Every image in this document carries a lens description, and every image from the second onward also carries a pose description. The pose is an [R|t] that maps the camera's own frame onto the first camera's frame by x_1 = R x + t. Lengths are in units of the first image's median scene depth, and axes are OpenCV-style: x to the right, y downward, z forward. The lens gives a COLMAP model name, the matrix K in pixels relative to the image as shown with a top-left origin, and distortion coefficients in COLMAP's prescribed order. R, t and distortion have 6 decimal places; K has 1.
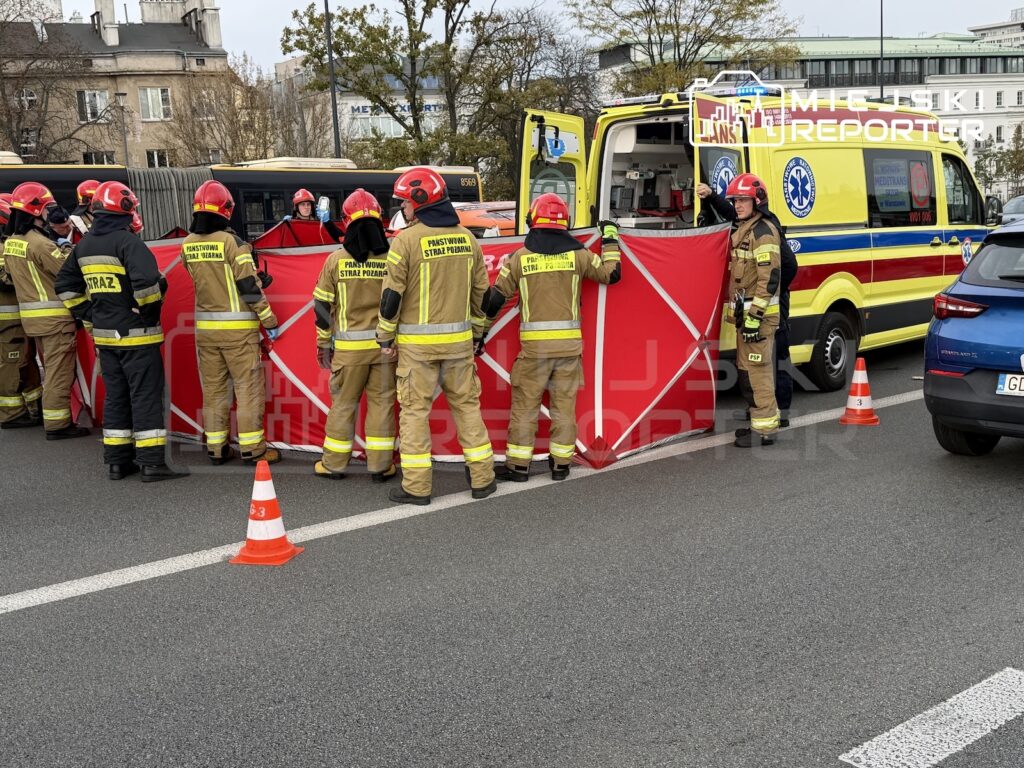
lens RADIAL K [[1215.0, 0, 512.0], [0, 1215.0, 384.0], [0, 0, 1]] dist [0.218704, -0.522748]
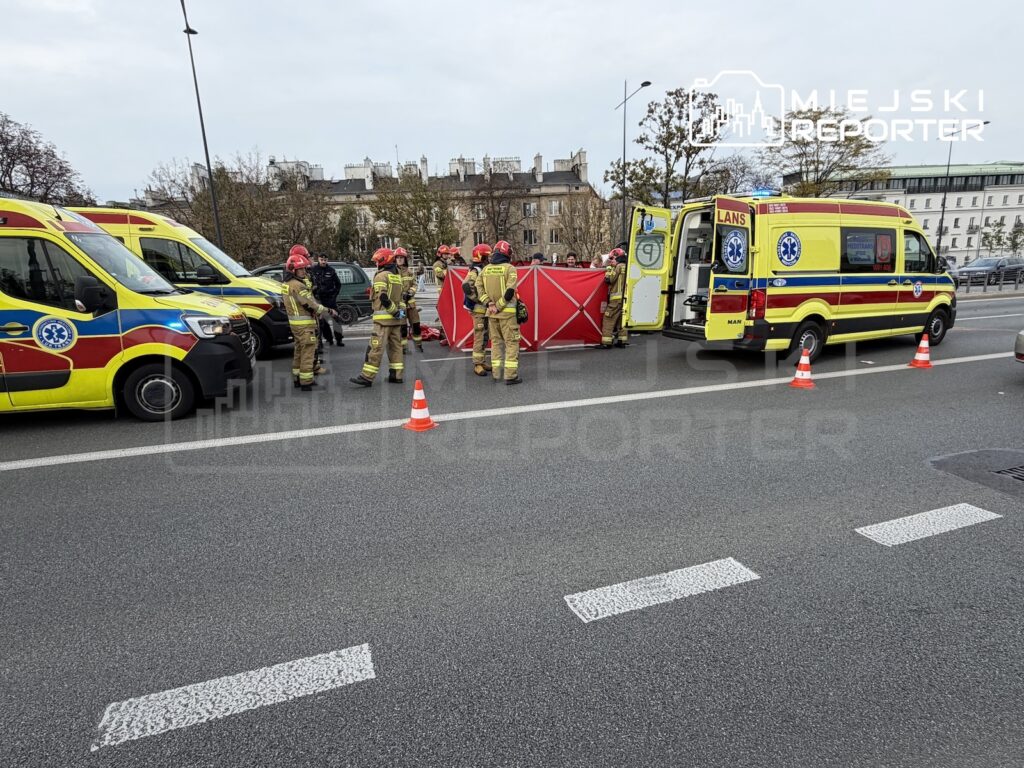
lens RADIAL K [[557.4, 0, 512.0], [0, 557.4, 384.0], [0, 0, 1]] dist [0.003492, -0.001627]
pose [[0.933268, 0.095452, -0.346266, 0.133854], [-0.066034, 0.993207, 0.095812, -0.015787], [0.353059, -0.066553, 0.933231, 0.091090]]
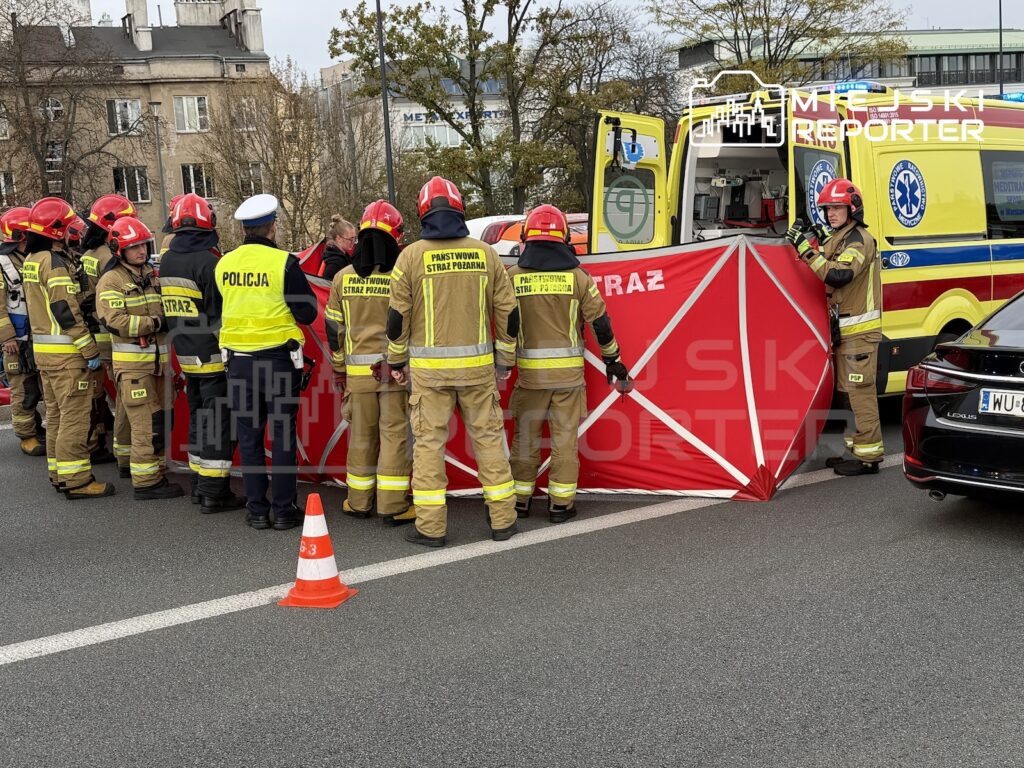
lens RADIAL K [[1361.5, 0, 512.0], [0, 1361.5, 384.0], [0, 0, 1]] dist [0.209306, -0.468067]
pose [[0.998732, -0.000733, -0.050347, -0.002067], [-0.000626, 0.999636, -0.026968, 0.004339], [0.050348, 0.026965, 0.998368, -0.008592]]
